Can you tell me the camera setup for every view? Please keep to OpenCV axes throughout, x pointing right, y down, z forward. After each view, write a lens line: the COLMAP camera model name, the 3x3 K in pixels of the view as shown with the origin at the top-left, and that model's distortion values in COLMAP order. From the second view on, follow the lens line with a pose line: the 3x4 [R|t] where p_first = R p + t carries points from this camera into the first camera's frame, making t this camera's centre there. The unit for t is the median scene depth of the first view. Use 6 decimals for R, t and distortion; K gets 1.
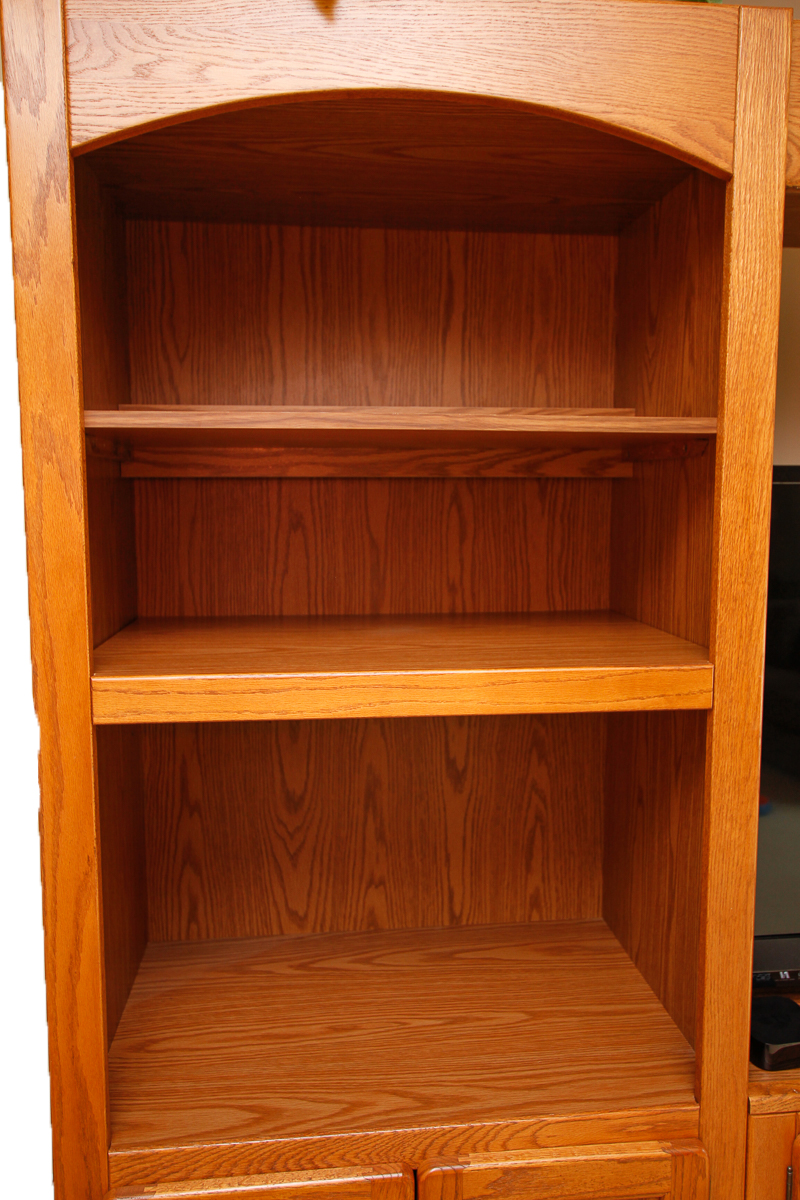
lens RADIAL K [[916.7, 0, 400.0], [0, 916.7, 567.7], [0, 0, 1]] dist [0.004893, 0.003521]
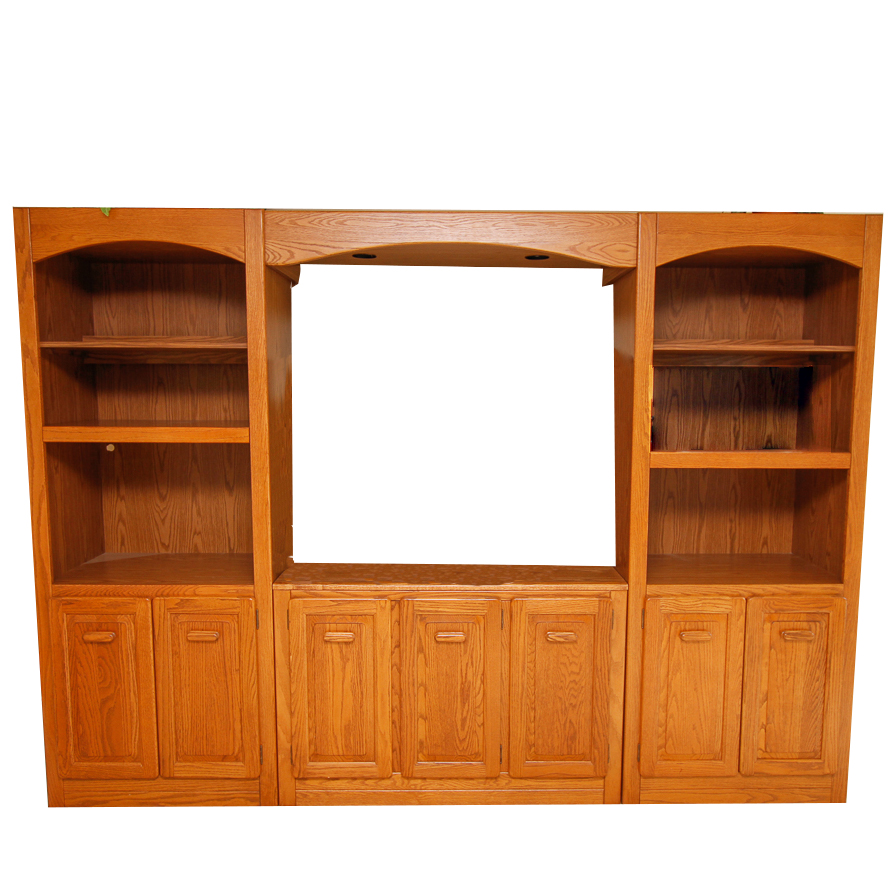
lens RADIAL K [[774.7, 0, 446.5], [0, 774.7, 446.5], [0, 0, 1]] dist [-0.000991, 0.010440]
pose [[0.993383, 0.012989, -0.114108, 1.208477], [-0.012707, 0.999914, 0.003200, 0.145678], [0.114139, -0.001729, 0.993463, -1.333328]]
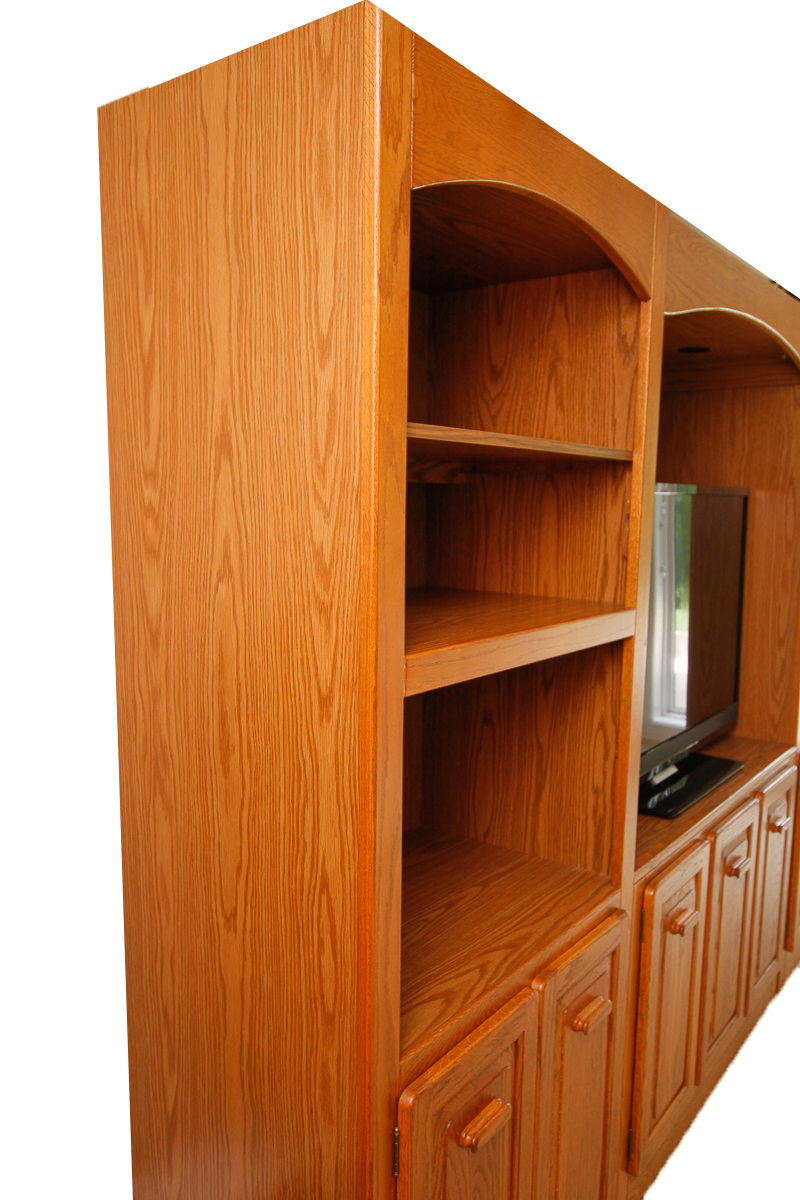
lens RADIAL K [[917.6, 0, 400.0], [0, 917.6, 600.0], [0, 0, 1]] dist [-0.007327, -0.000280]
pose [[0.688056, -0.069443, 0.722327, -1.029516], [0.038917, 0.997509, 0.058829, -0.016057], [-0.724613, -0.012367, 0.689045, 0.192548]]
